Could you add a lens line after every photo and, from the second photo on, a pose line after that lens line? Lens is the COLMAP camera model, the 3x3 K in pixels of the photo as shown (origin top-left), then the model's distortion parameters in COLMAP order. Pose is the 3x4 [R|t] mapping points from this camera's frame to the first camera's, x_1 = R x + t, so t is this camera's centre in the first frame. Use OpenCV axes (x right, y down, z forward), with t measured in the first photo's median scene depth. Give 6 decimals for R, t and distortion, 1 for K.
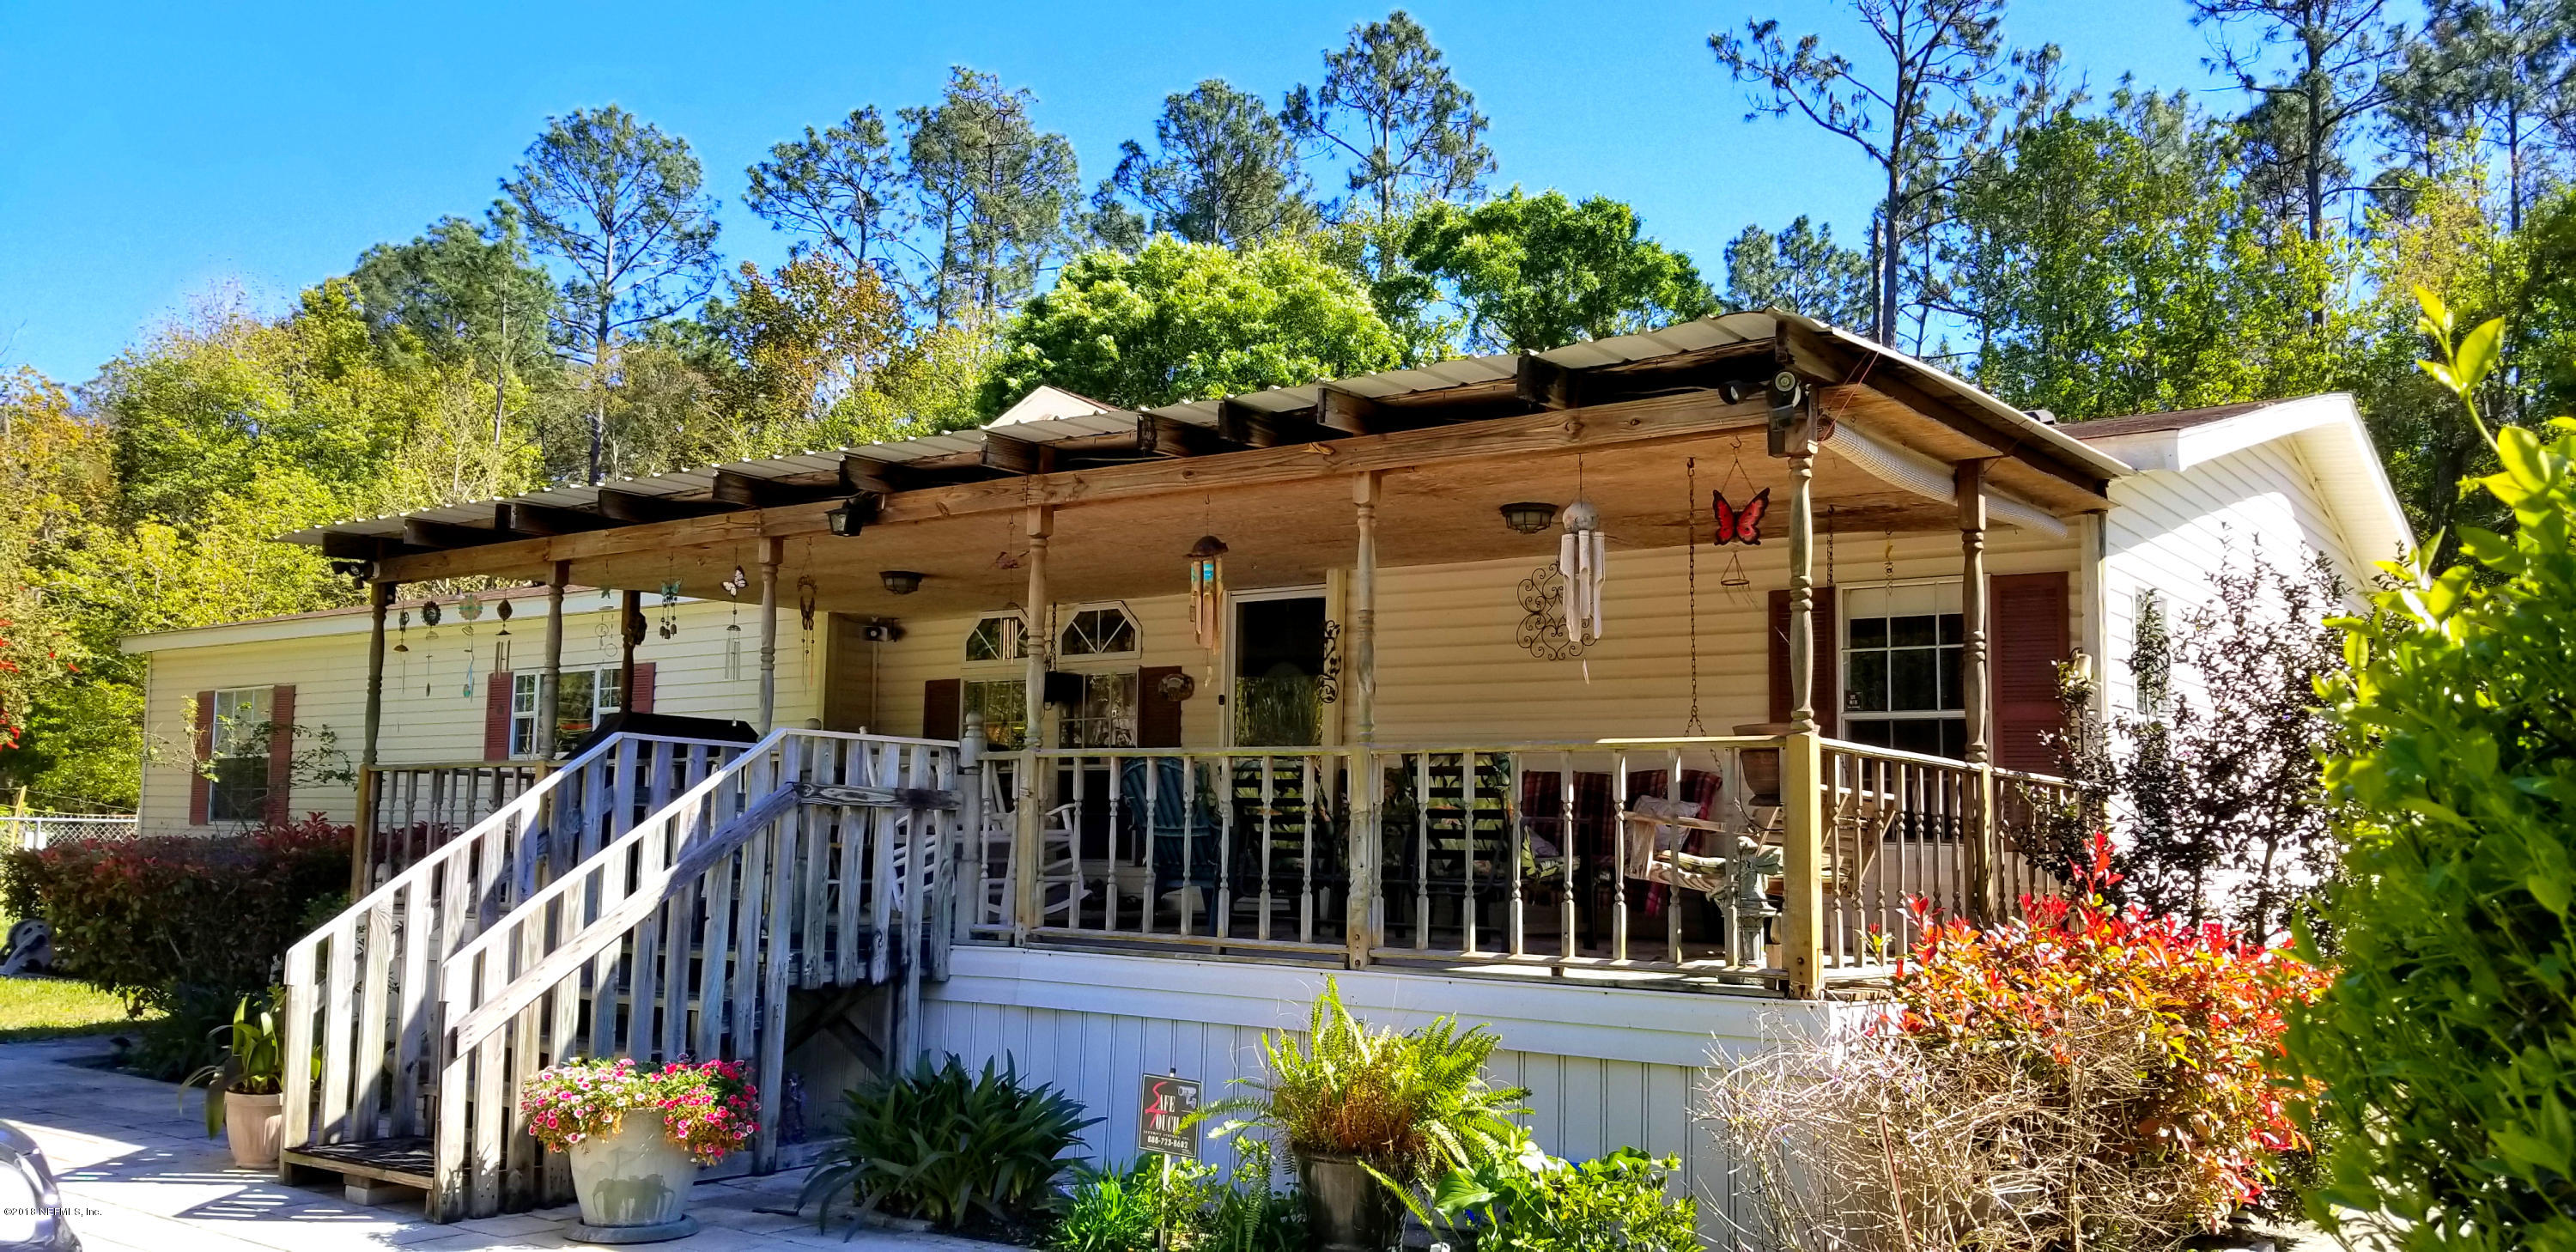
lens RADIAL K [[1992.9, 0, 1278.3], [0, 1992.9, 637.3], [0, 0, 1]] dist [0.101297, -0.160564]
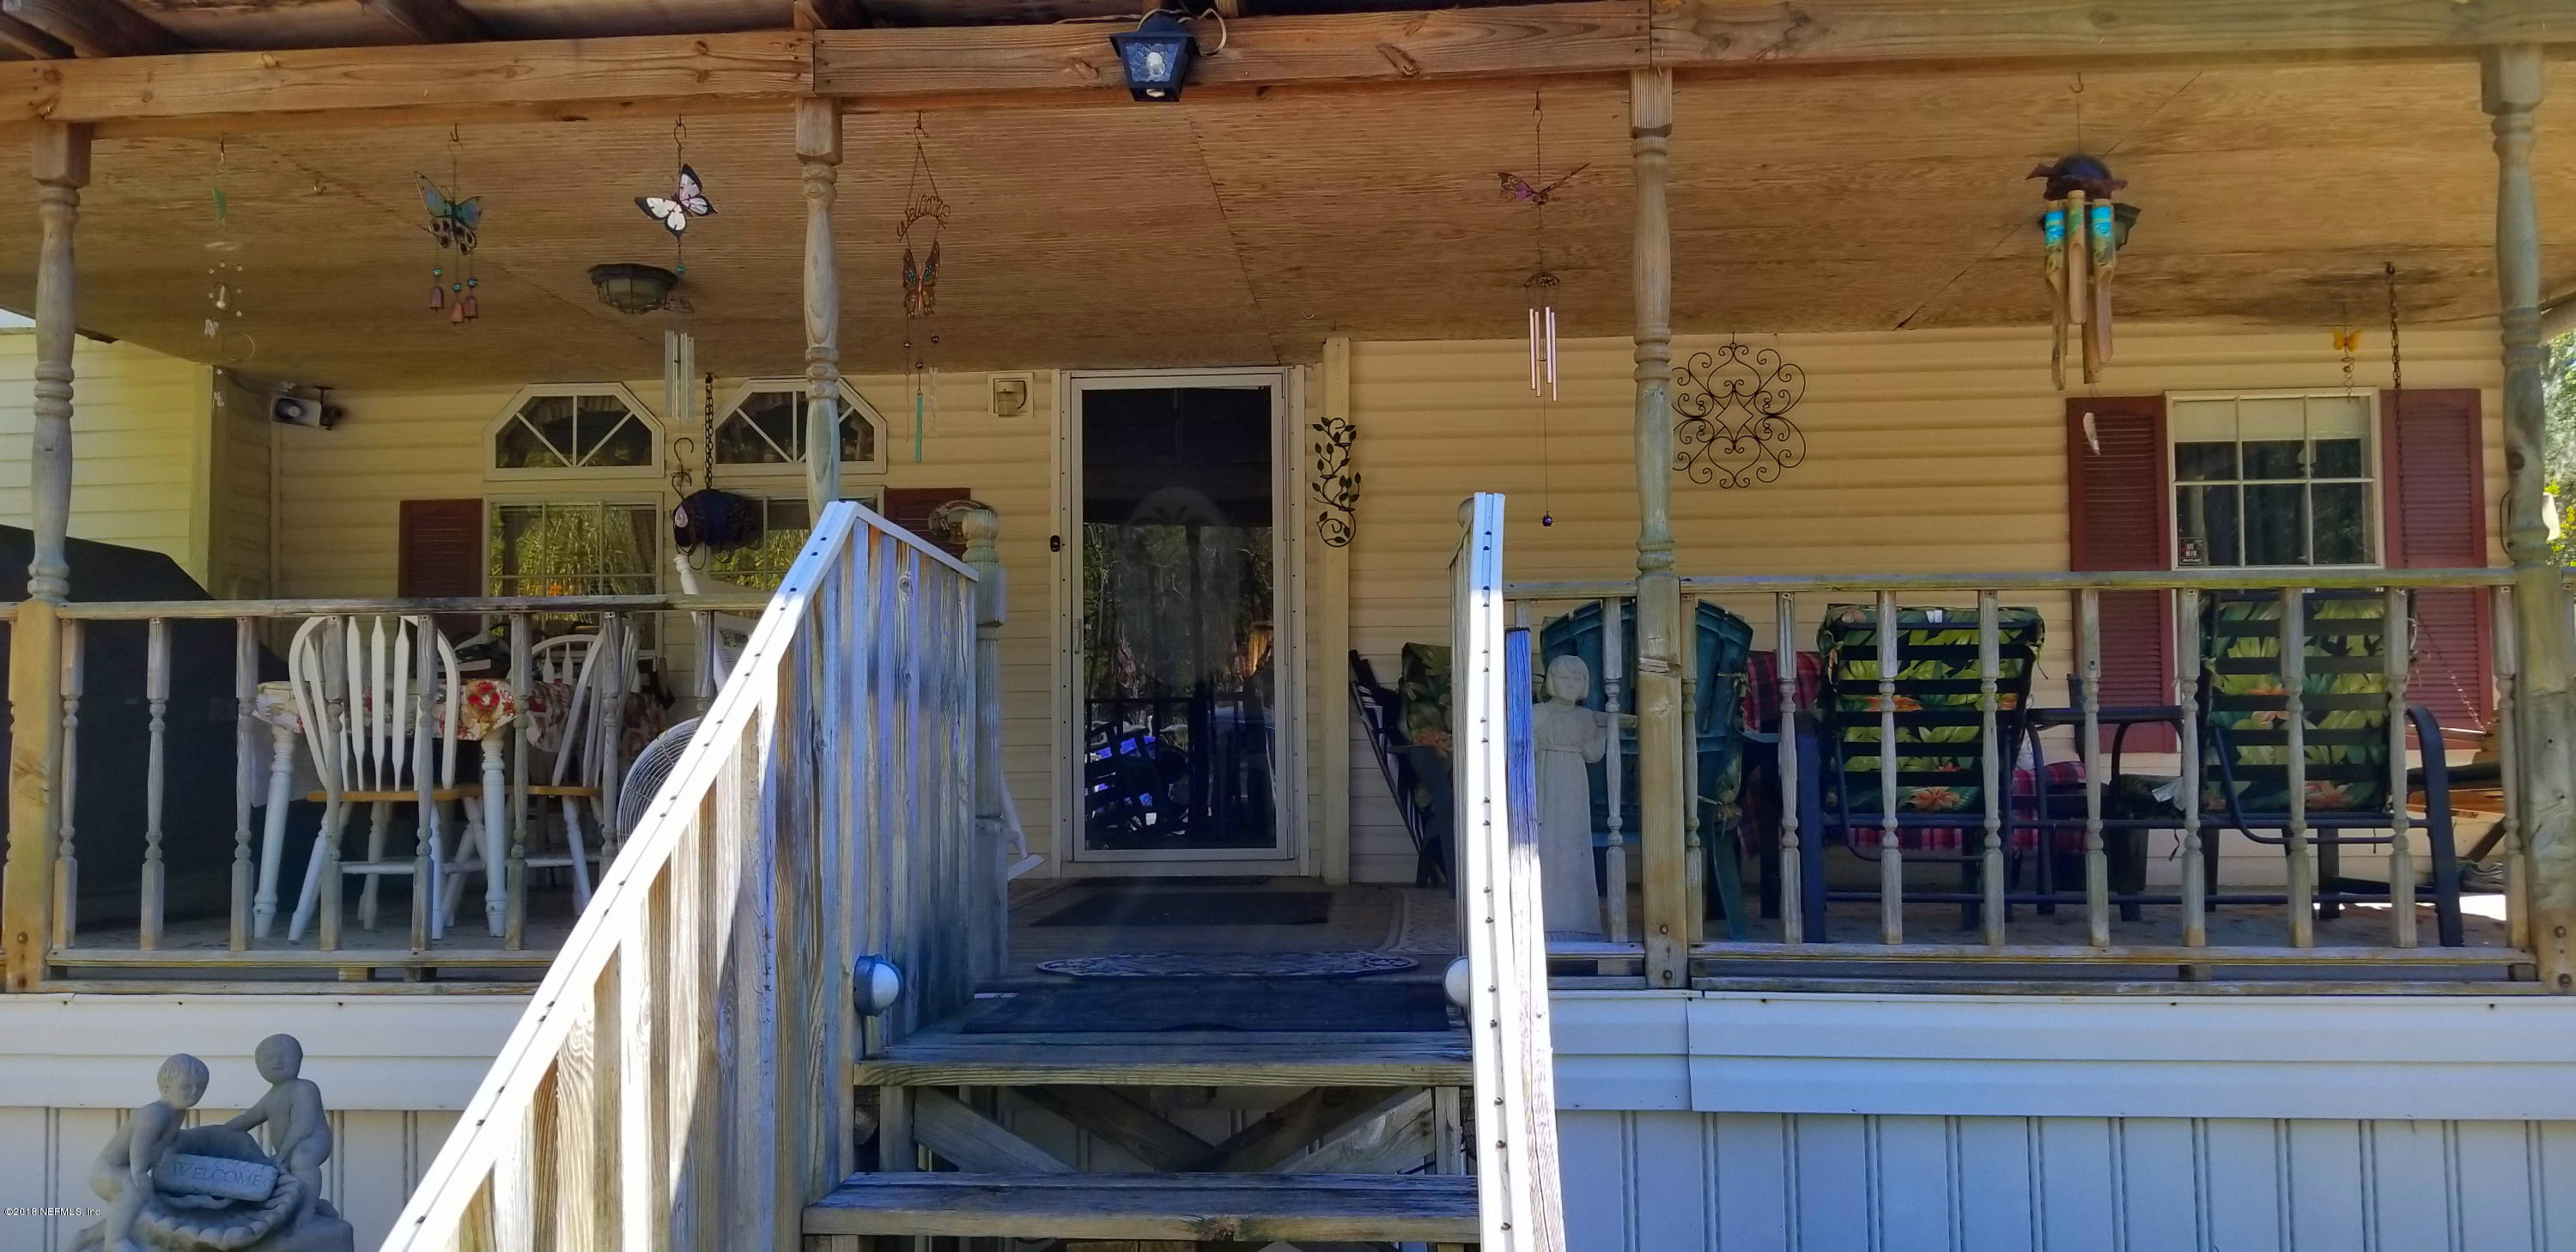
lens RADIAL K [[2070.5, 0, 1289.7], [0, 2070.5, 531.8], [0, 0, 1]] dist [-0.003739, 0.397381]
pose [[0.836917, 0.038144, 0.545999, -0.516487], [-0.029241, 0.999260, -0.024987, 0.067355], [-0.546549, 0.004947, 0.837413, 0.691665]]
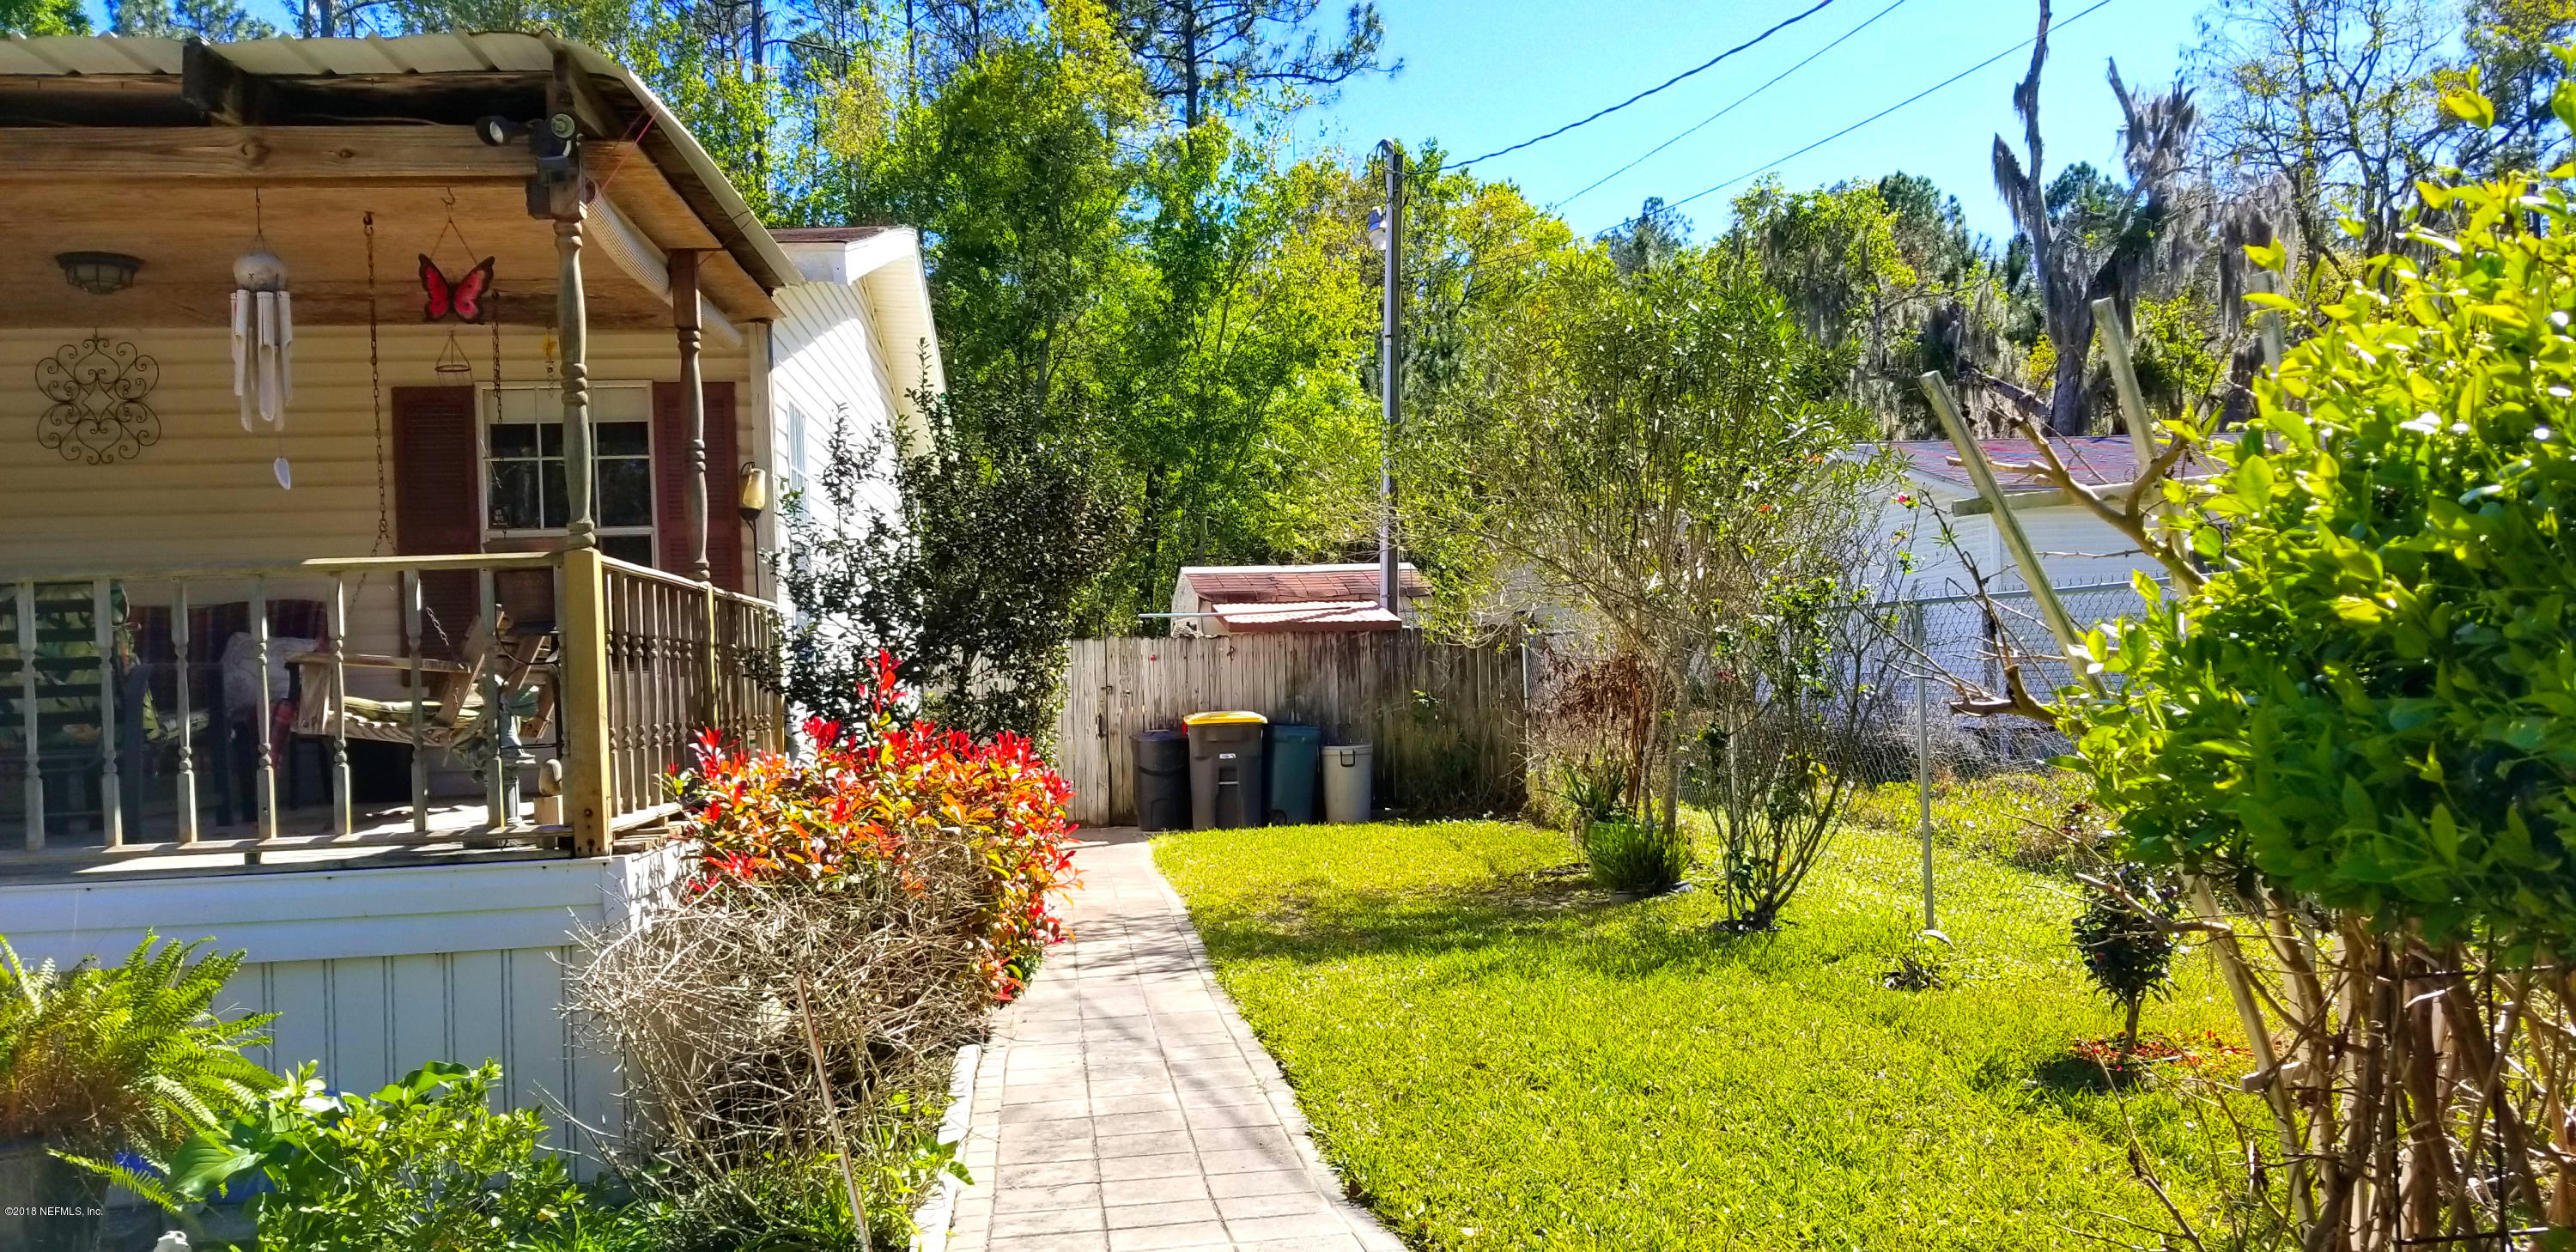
lens RADIAL K [[1998.2, 0, 1265.4], [0, 1998.2, 647.6], [0, 0, 1]] dist [0.093624, -0.163783]
pose [[0.727931, -0.039619, 0.684505, -0.101758], [-0.022507, 0.996411, 0.081606, 0.011362], [-0.685281, -0.074809, 0.724426, 0.152580]]
